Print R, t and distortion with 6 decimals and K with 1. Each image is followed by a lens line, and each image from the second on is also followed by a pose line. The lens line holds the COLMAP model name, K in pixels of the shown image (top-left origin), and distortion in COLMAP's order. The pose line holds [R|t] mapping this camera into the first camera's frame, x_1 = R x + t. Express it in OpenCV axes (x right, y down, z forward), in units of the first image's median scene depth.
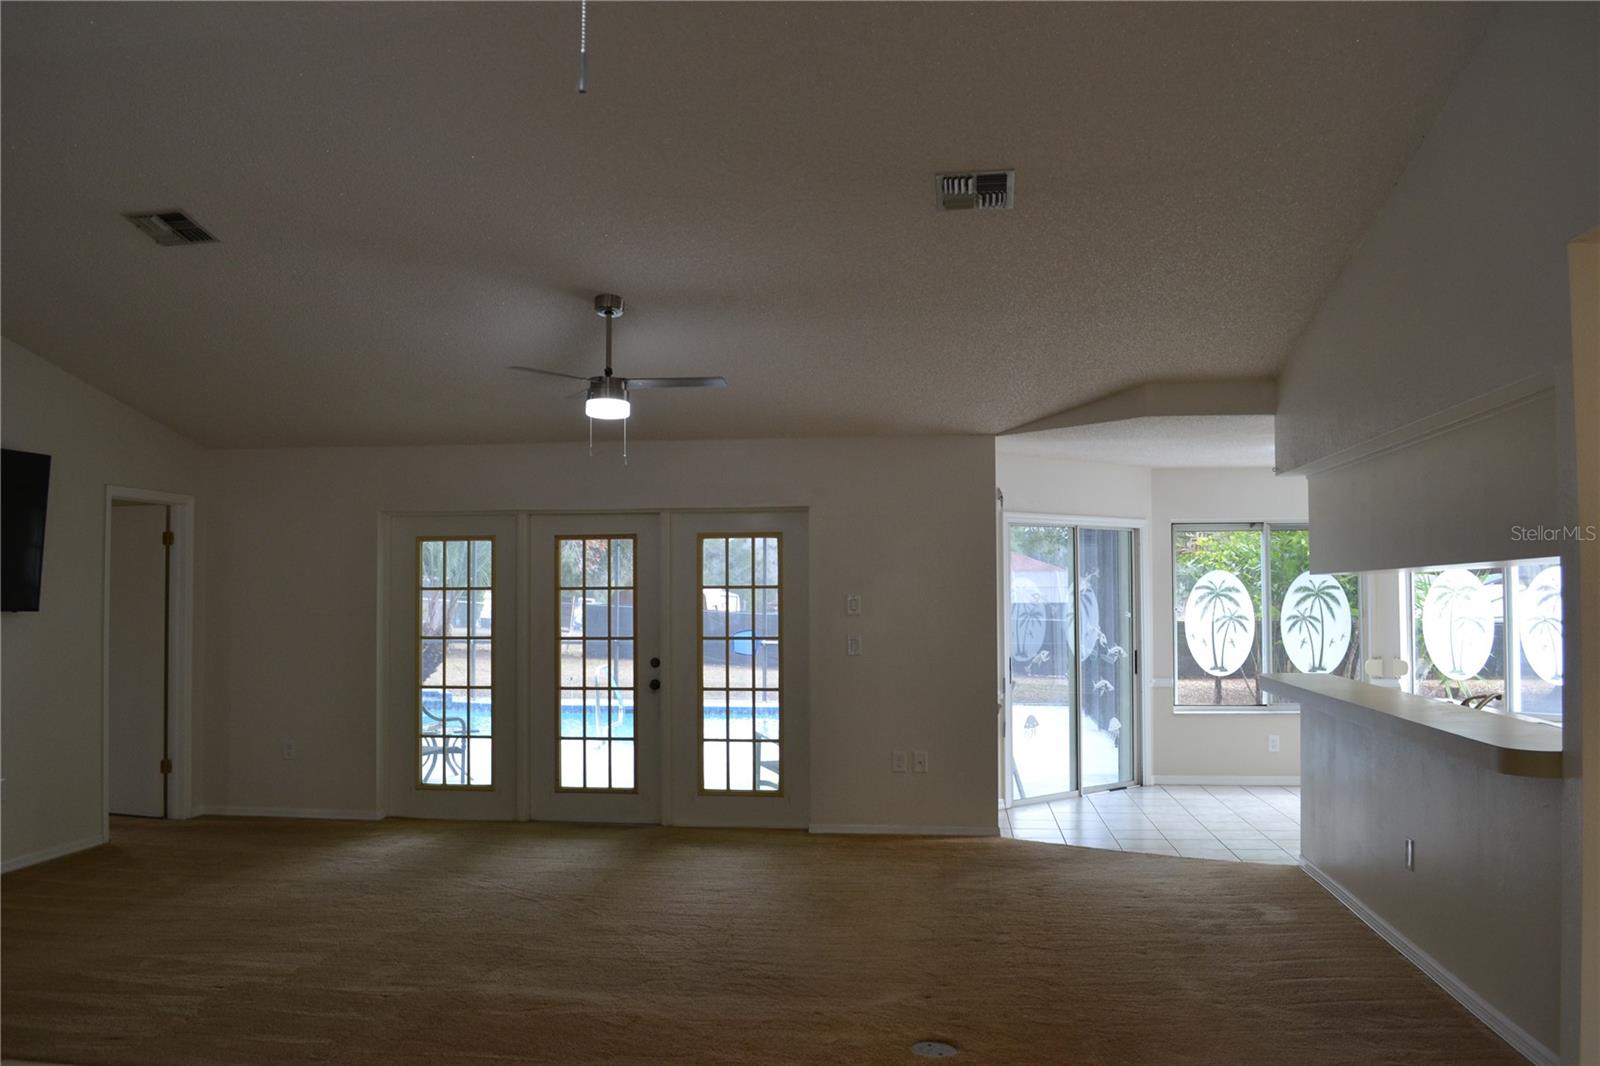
lens RADIAL K [[1295.8, 0, 800.0], [0, 1295.8, 533.0], [0, 0, 1]] dist [-0.081195, 0.007571]
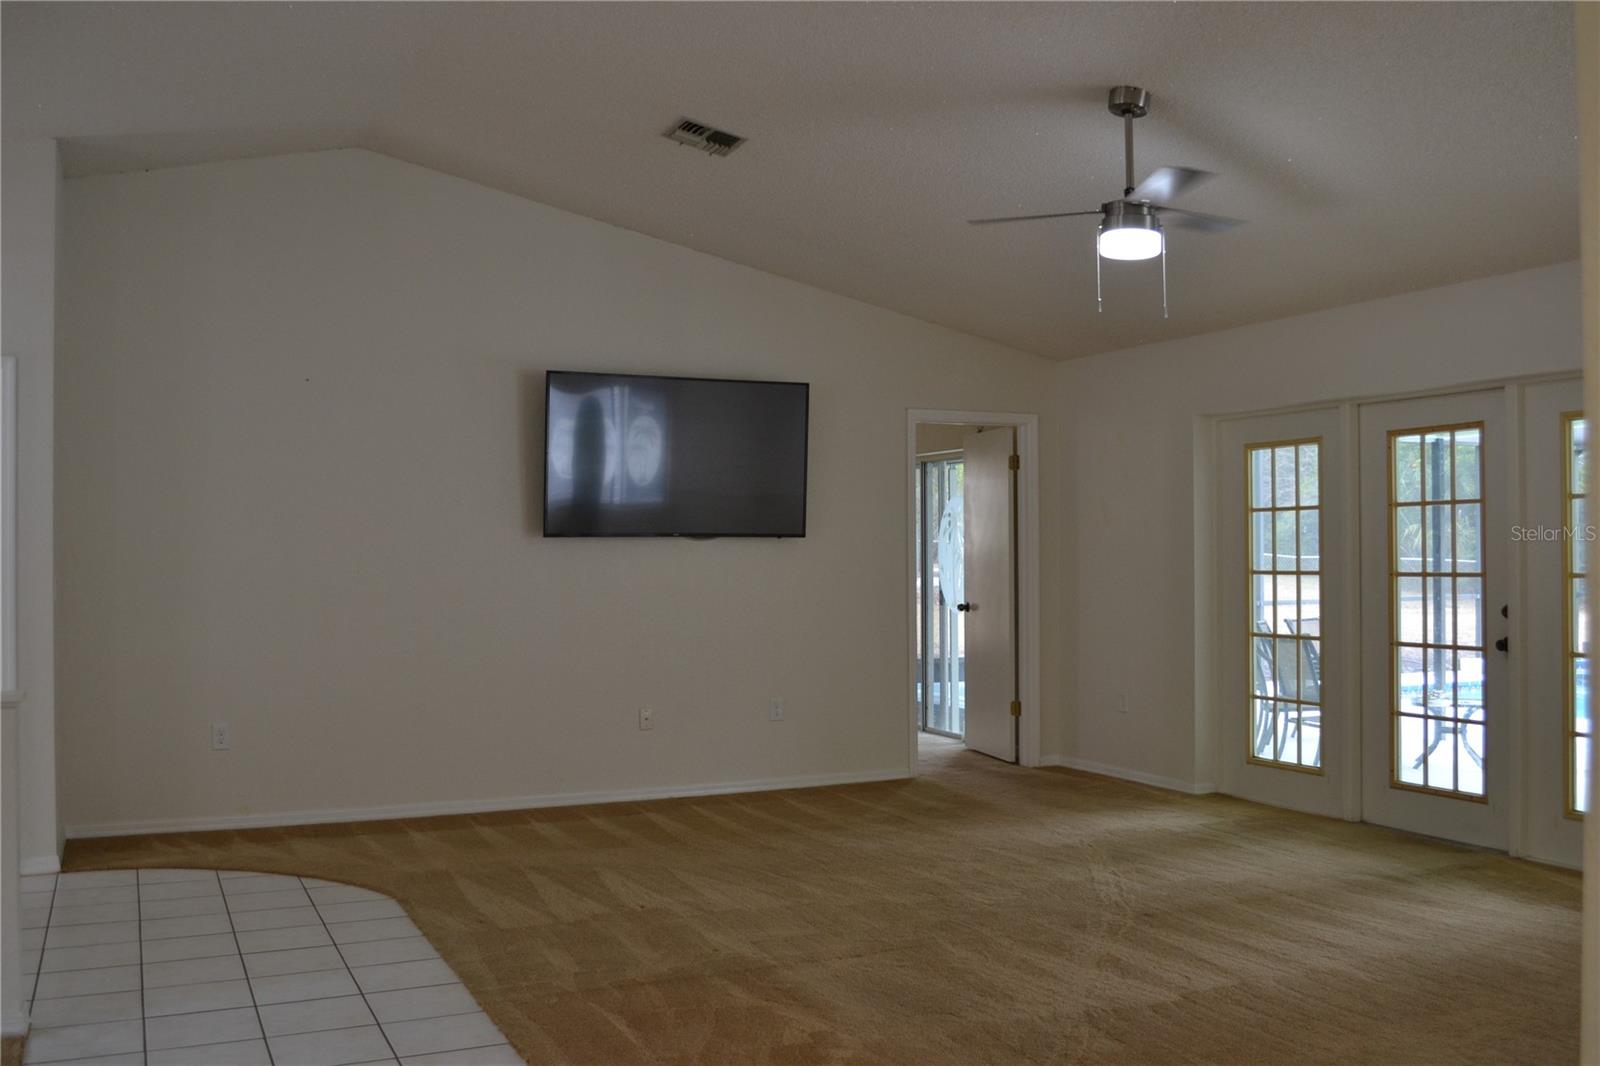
lens RADIAL K [[1481.4, 0, 800.0], [0, 1481.4, 533.0], [0, 0, 1]] dist [-0.072668, 0.006098]
pose [[0.526967, -0.010868, -0.849816, 0.336827], [0.042407, 0.999009, 0.013520, 0.034492], [0.848827, -0.043163, 0.526906, 0.300781]]
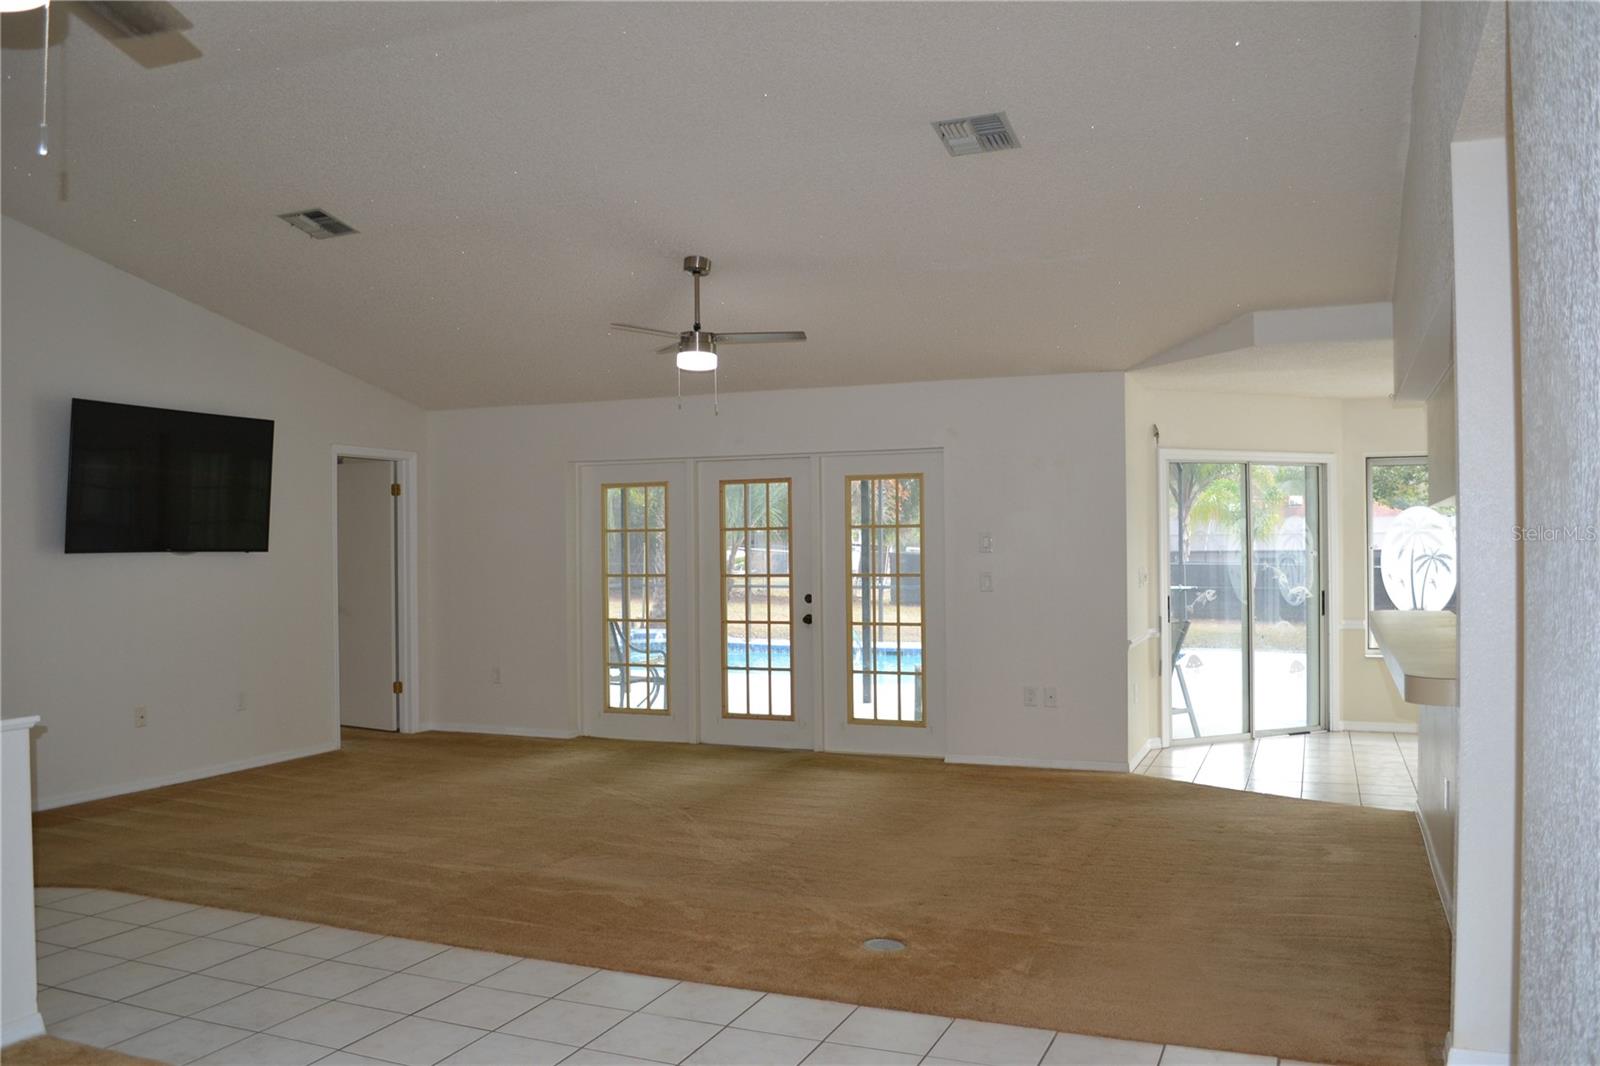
lens RADIAL K [[1295.8, 0, 800.0], [0, 1295.8, 533.0], [0, 0, 1]] dist [-0.081195, 0.007571]
pose [[0.963208, -0.007885, -0.268640, 0.169067], [0.018029, 0.999214, 0.035314, 0.008937], [0.268150, -0.038858, 0.962593, -0.024147]]
